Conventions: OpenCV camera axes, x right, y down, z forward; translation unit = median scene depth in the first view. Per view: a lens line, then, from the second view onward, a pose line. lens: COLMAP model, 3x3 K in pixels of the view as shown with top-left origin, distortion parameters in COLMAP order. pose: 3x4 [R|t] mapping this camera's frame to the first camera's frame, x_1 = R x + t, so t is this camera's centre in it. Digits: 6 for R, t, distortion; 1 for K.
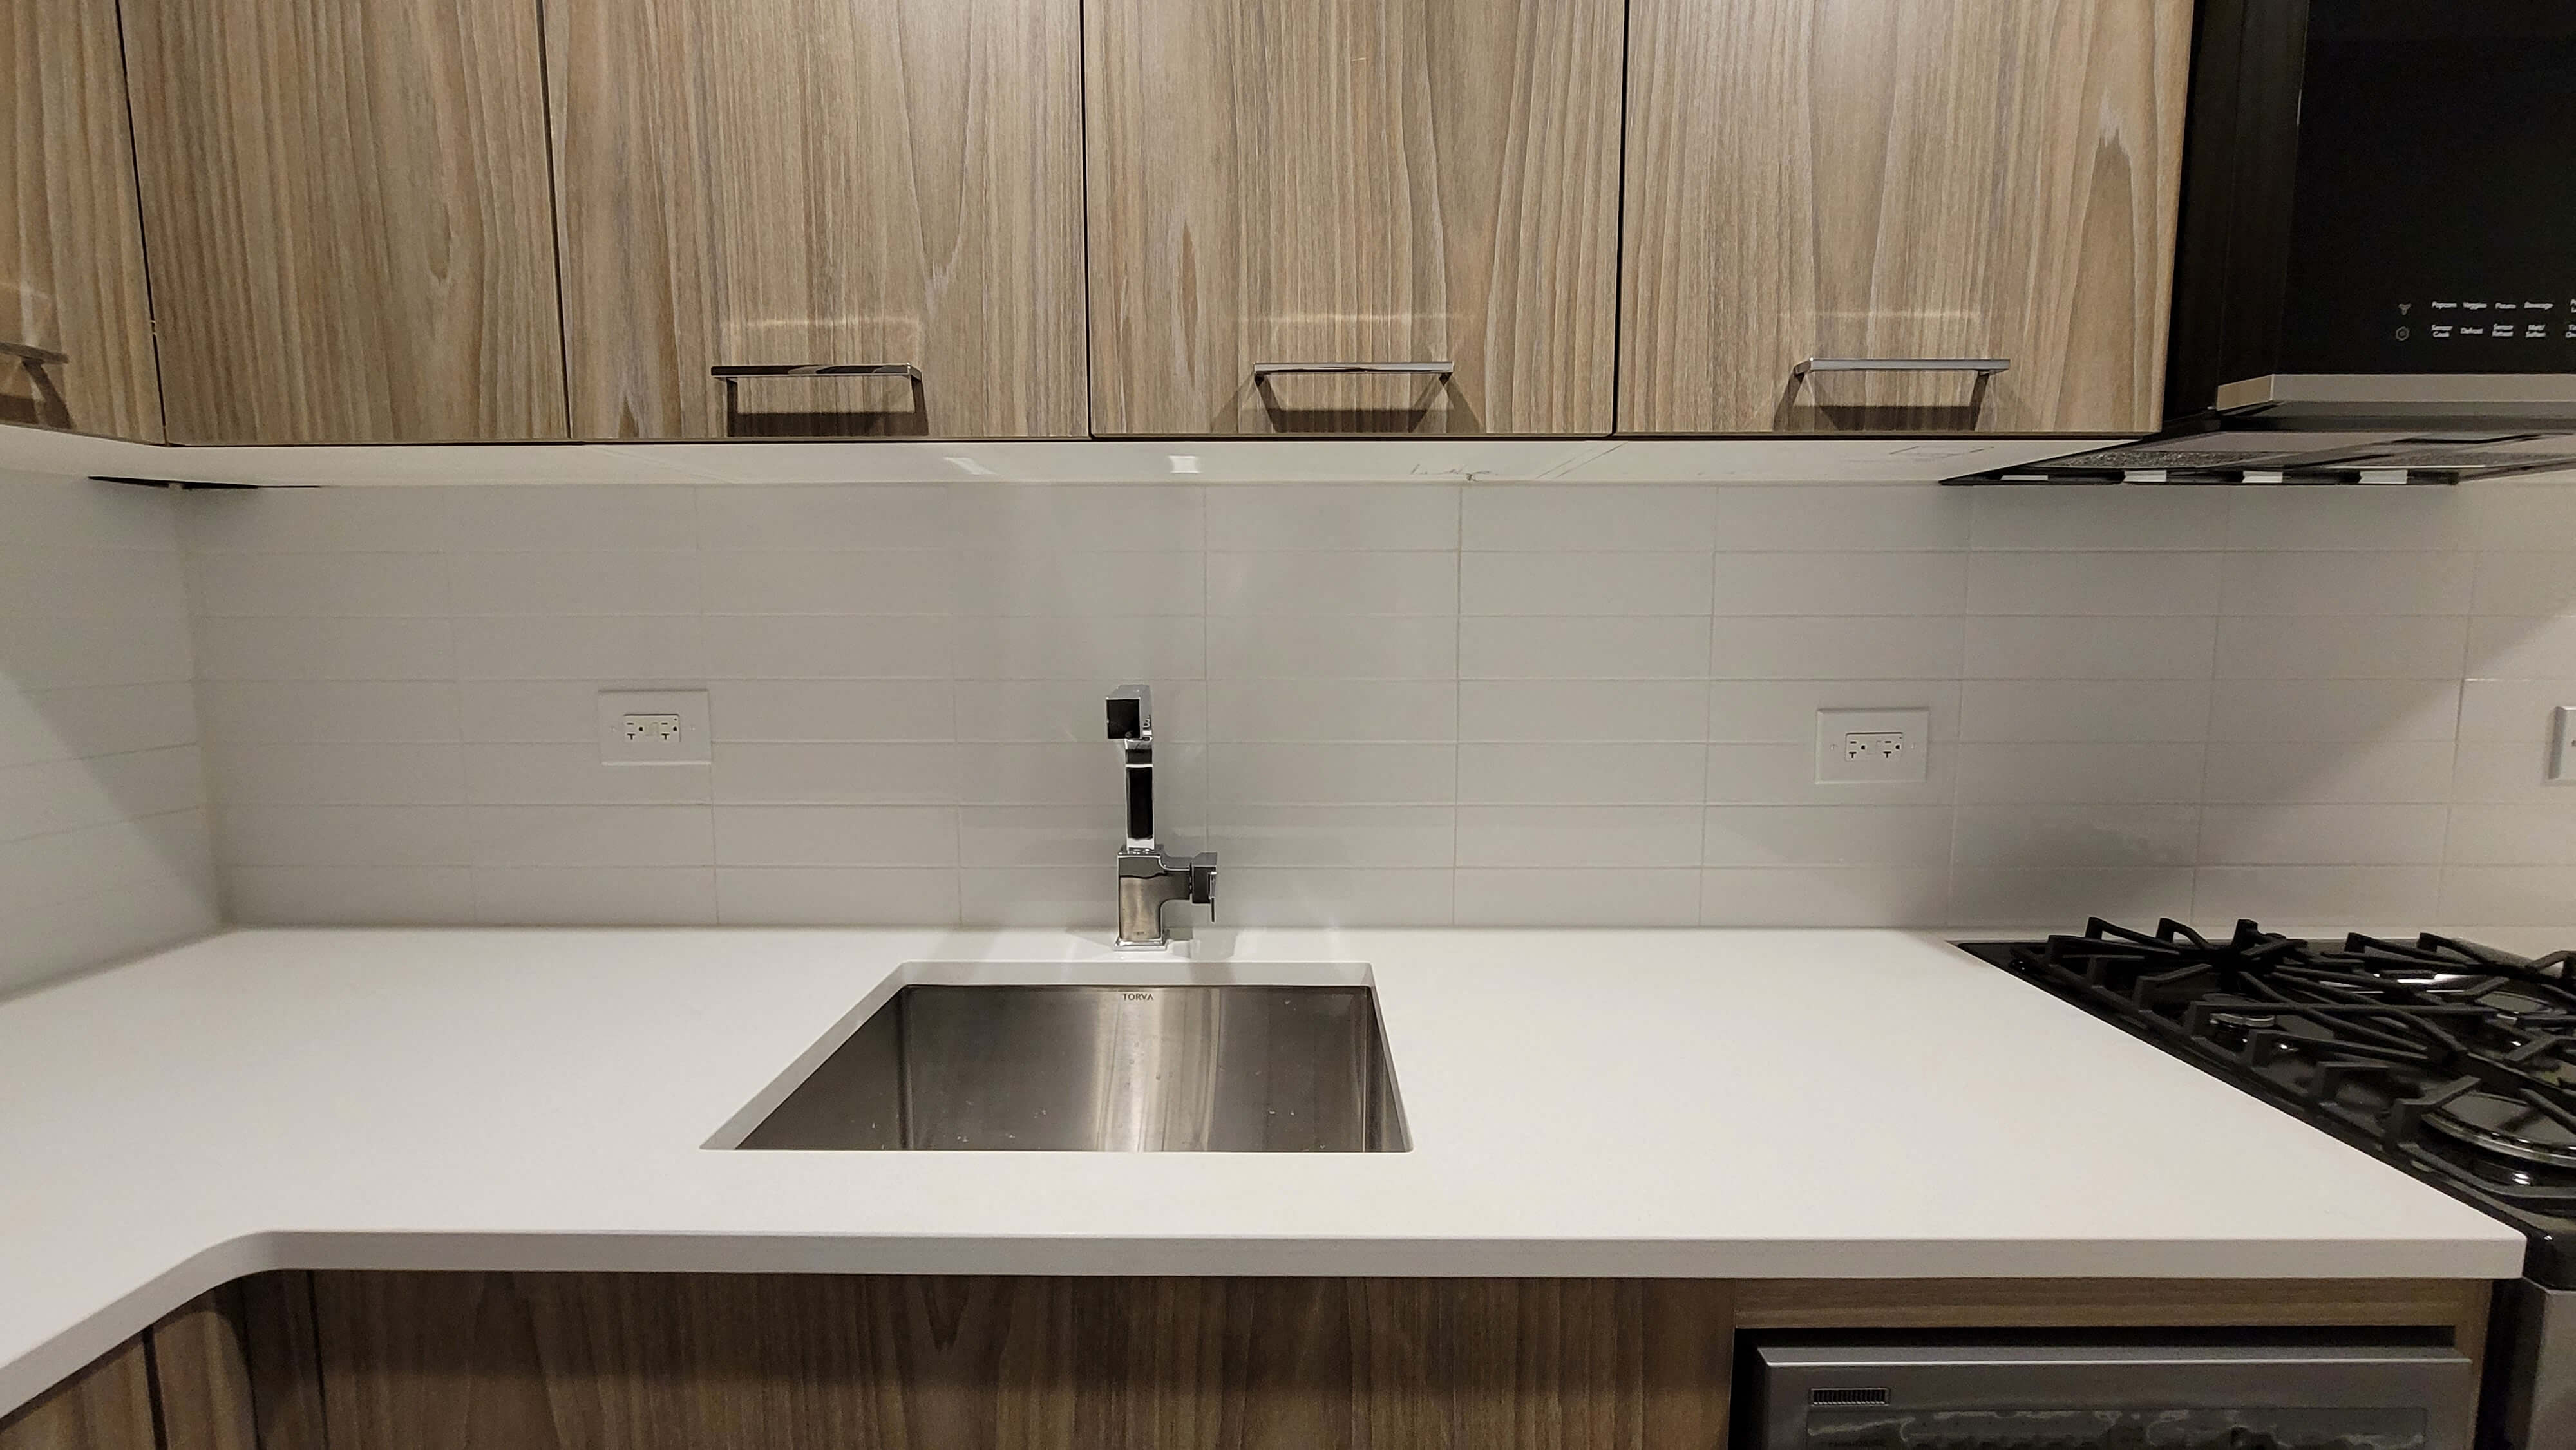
lens RADIAL K [[1056.5, 0, 1282.7], [0, 1056.5, 718.2], [0, 0, 1]] dist [-0.006607, 0.000390]
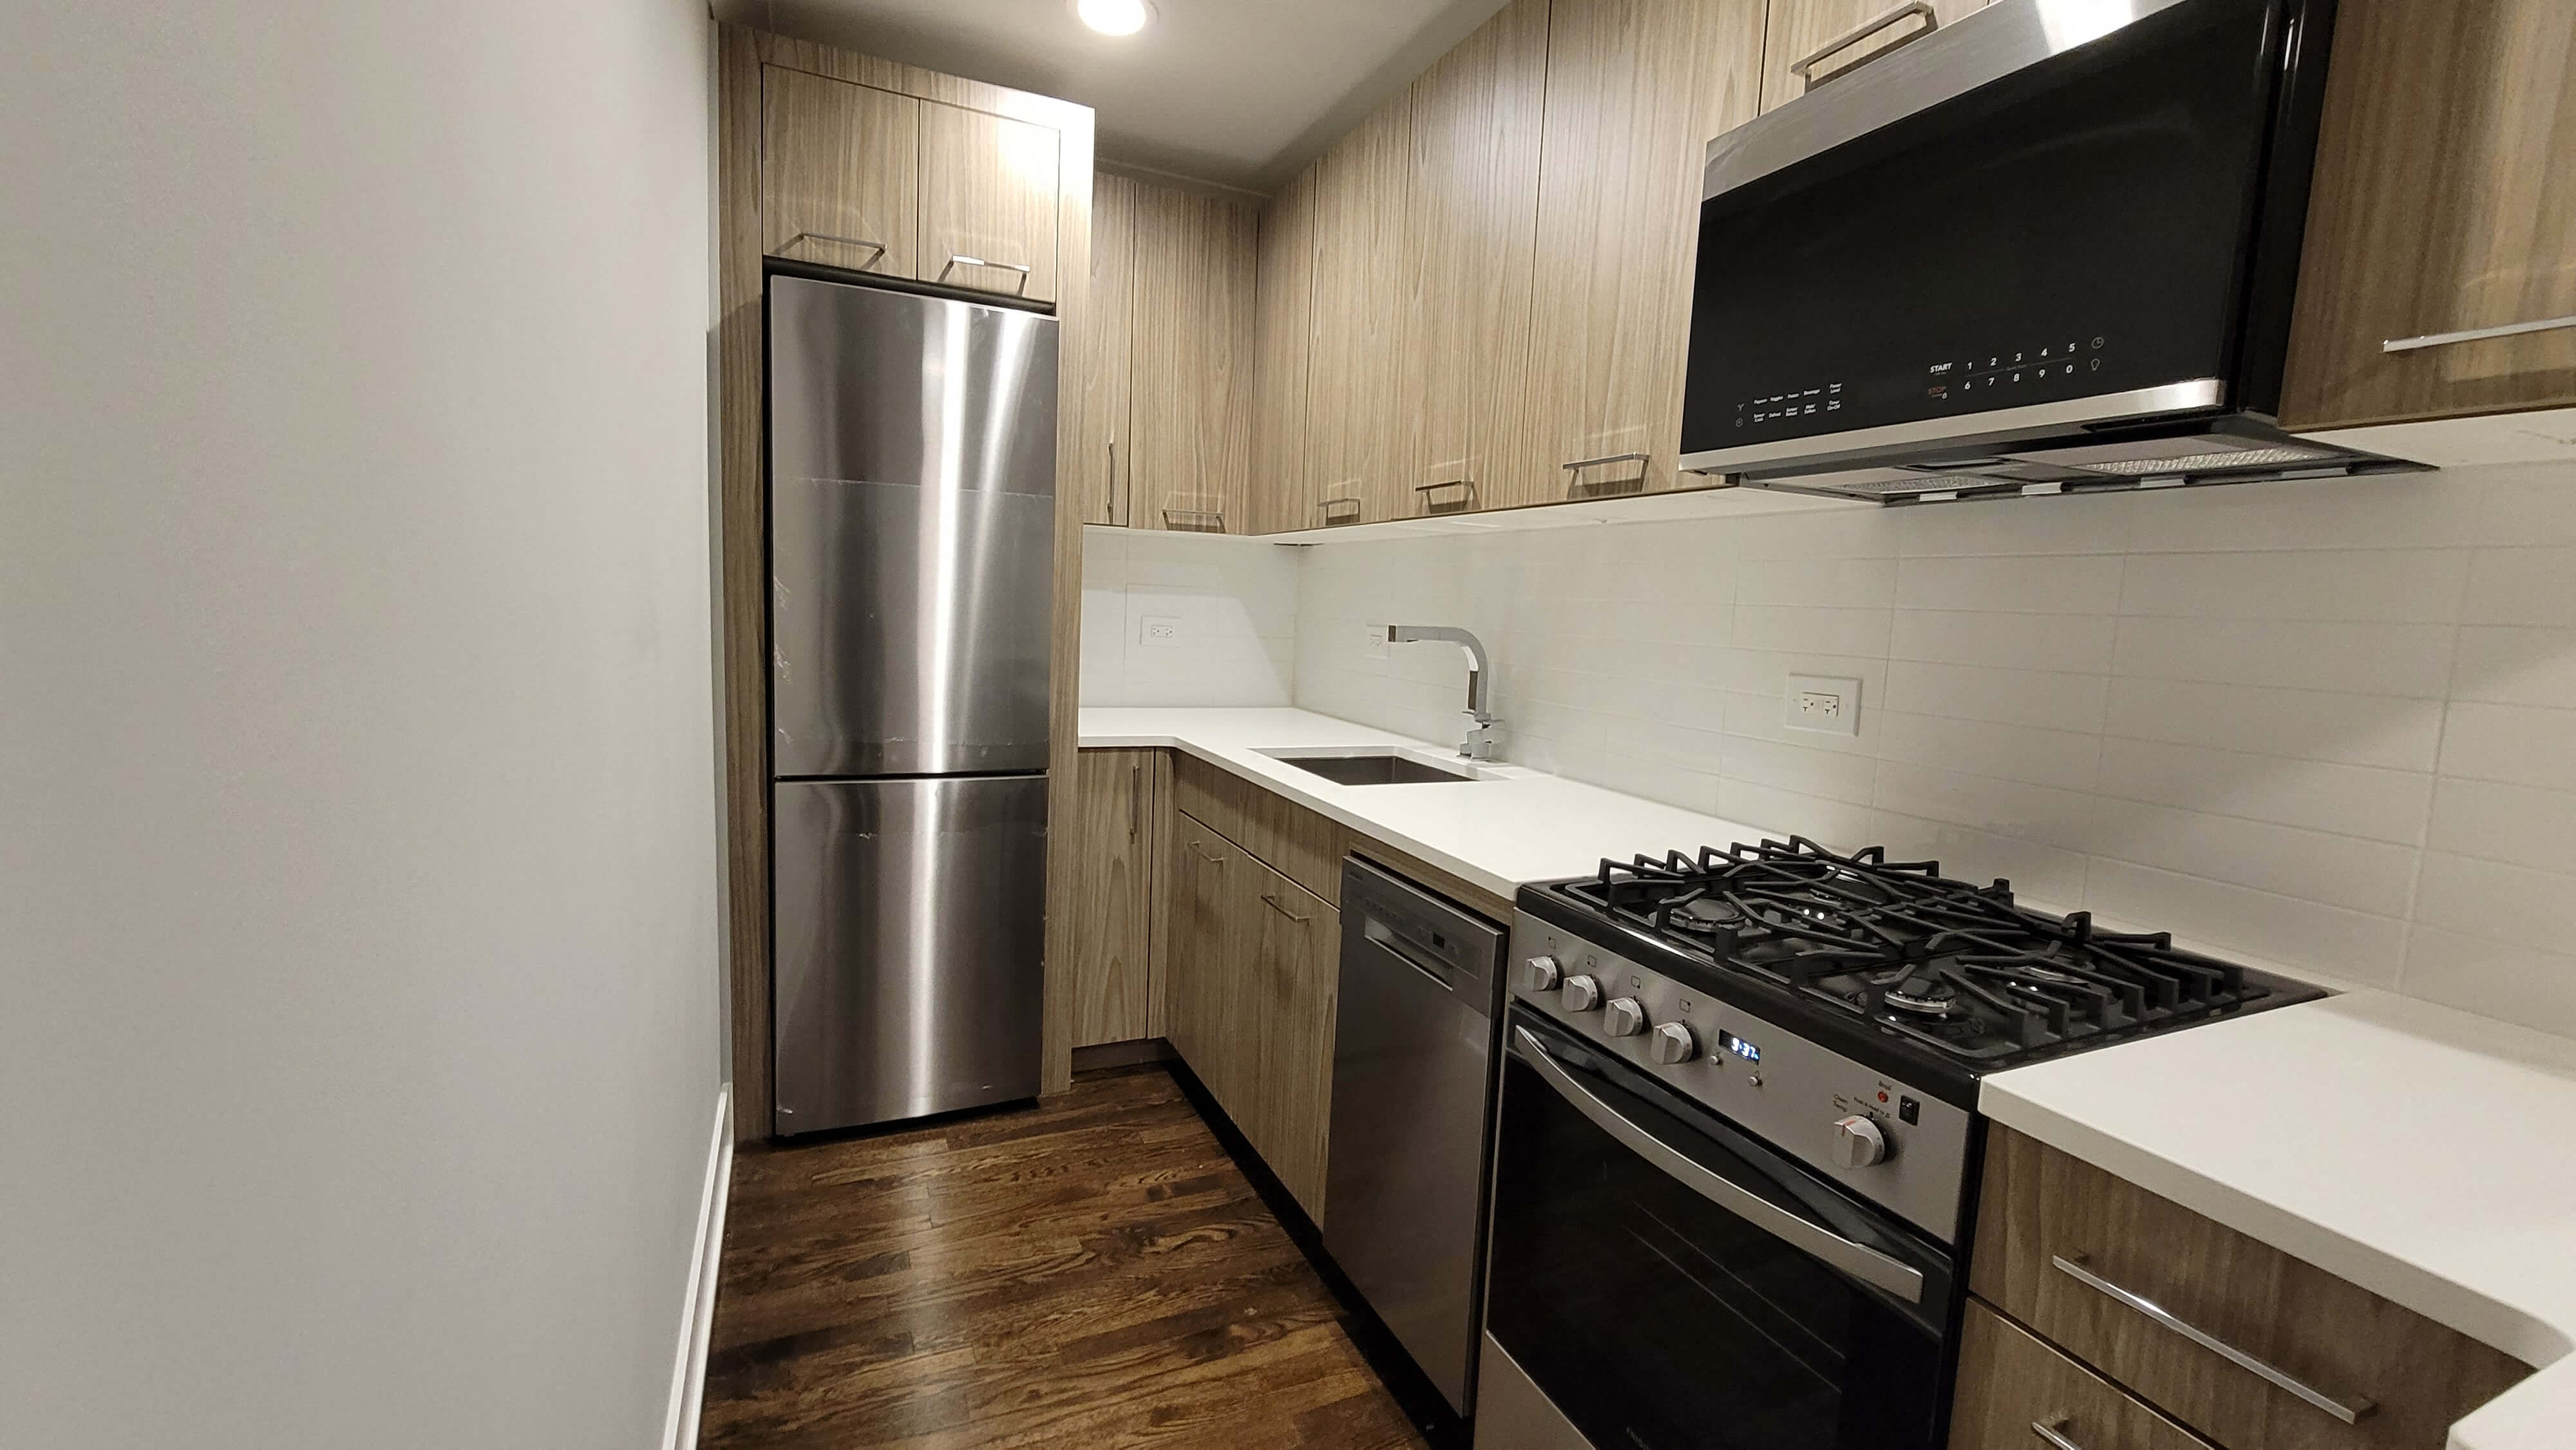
lens RADIAL K [[1056.5, 0, 1282.7], [0, 1056.5, 718.2], [0, 0, 1]] dist [-0.006607, 0.000390]
pose [[0.410087, 0.120818, -0.904009, 2.064841], [-0.134798, 0.988331, 0.070938, 0.056885], [0.902030, 0.092768, 0.421588, -0.249946]]
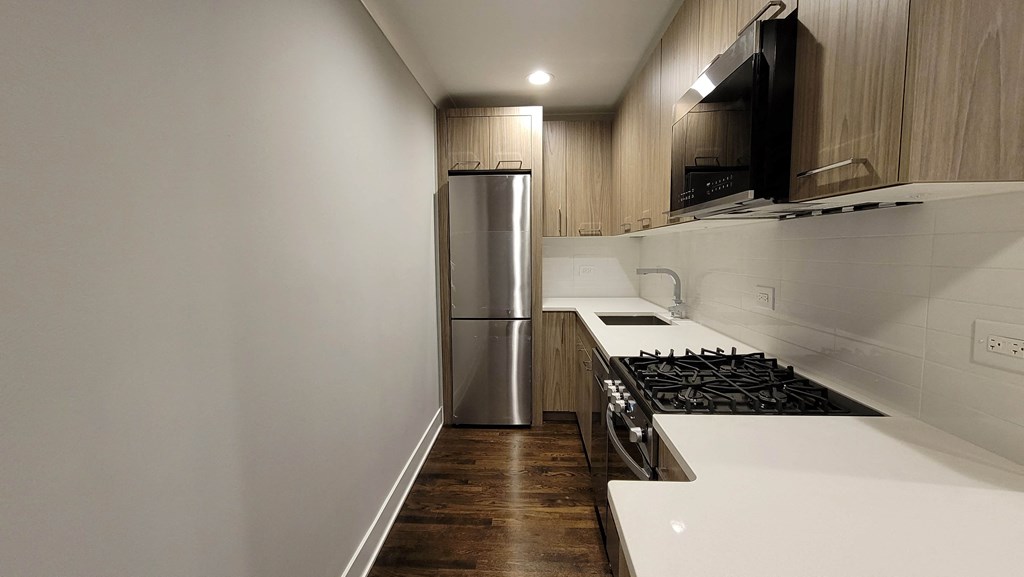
lens RADIAL K [[420.0, 0, 509.9], [0, 420.0, 285.8], [0, 0, 1]] dist [-0.006607, 0.000390]
pose [[-0.053738, 0.087108, -0.994748, 2.702797], [-0.089082, 0.991798, 0.091662, -0.086865], [0.994574, 0.093540, -0.045538, 0.330389]]
